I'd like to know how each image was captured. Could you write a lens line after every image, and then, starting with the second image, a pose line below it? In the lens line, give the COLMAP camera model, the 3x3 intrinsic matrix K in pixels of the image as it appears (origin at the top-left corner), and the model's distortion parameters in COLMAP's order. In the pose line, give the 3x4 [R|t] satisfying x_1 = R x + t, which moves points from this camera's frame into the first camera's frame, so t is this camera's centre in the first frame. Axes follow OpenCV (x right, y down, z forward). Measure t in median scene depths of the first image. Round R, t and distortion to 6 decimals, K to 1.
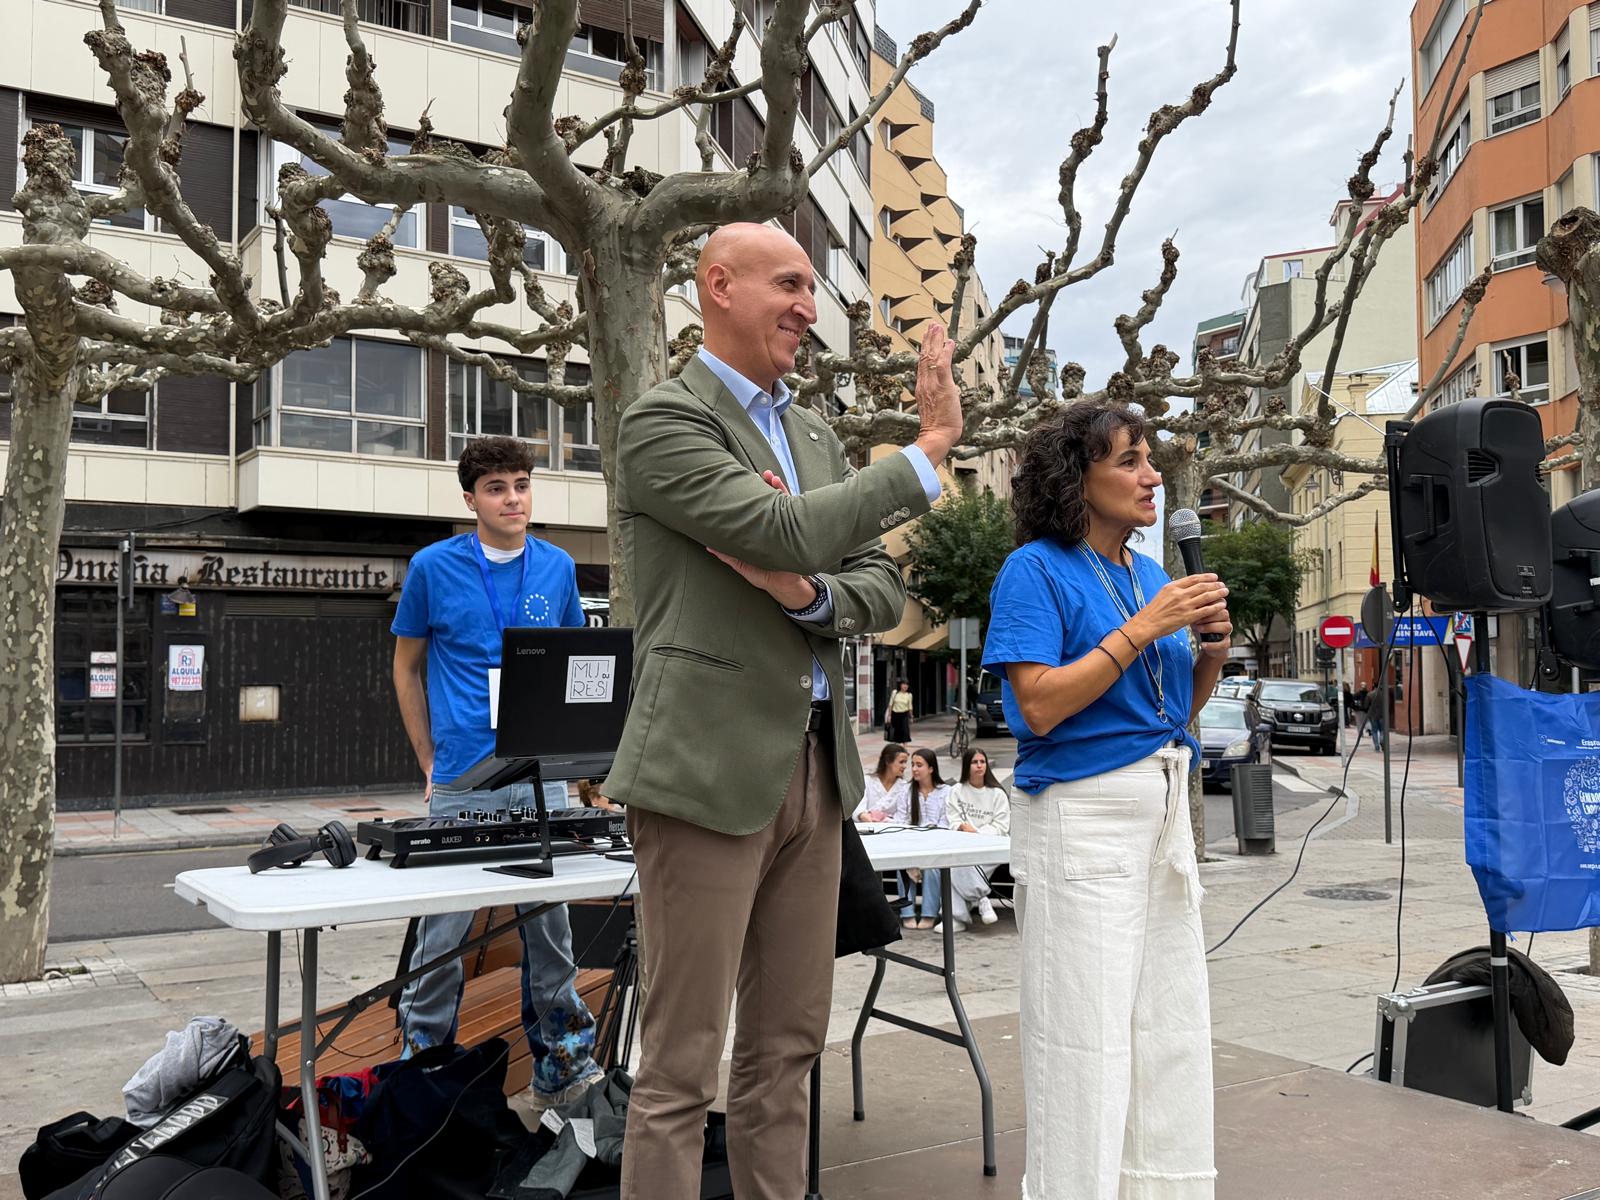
lens RADIAL K [[1655.4, 0, 808.0], [0, 1655.4, 606.8], [0, 0, 1]] dist [0.029647, 0.000000]
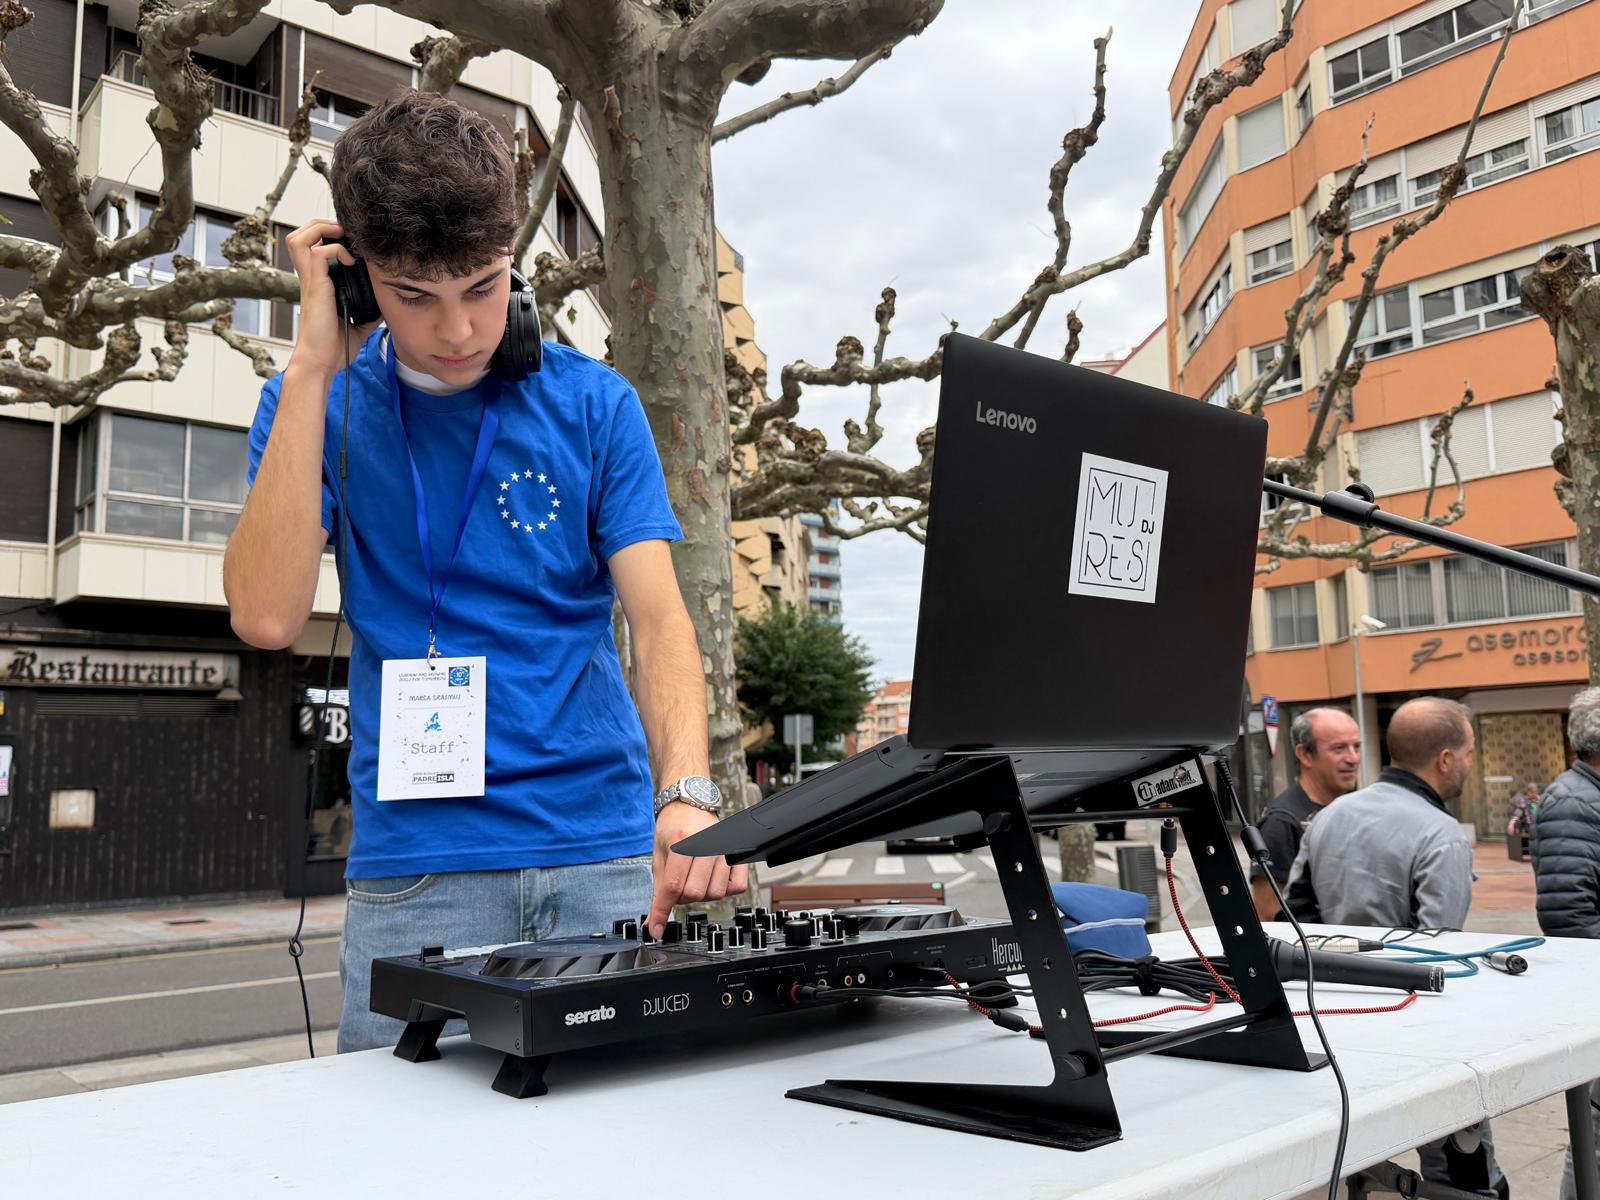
lens RADIAL K [[1421.6, 0, 810.1], [0, 1421.6, 604.0], [0, 0, 1]] dist [0.004992, -0.062232]
pose [[0.987236, 0.003833, 0.159216, -0.049862], [0.010054, 0.996216, -0.086324, 0.017321], [-0.158944, 0.086823, 0.983463, 0.146813]]
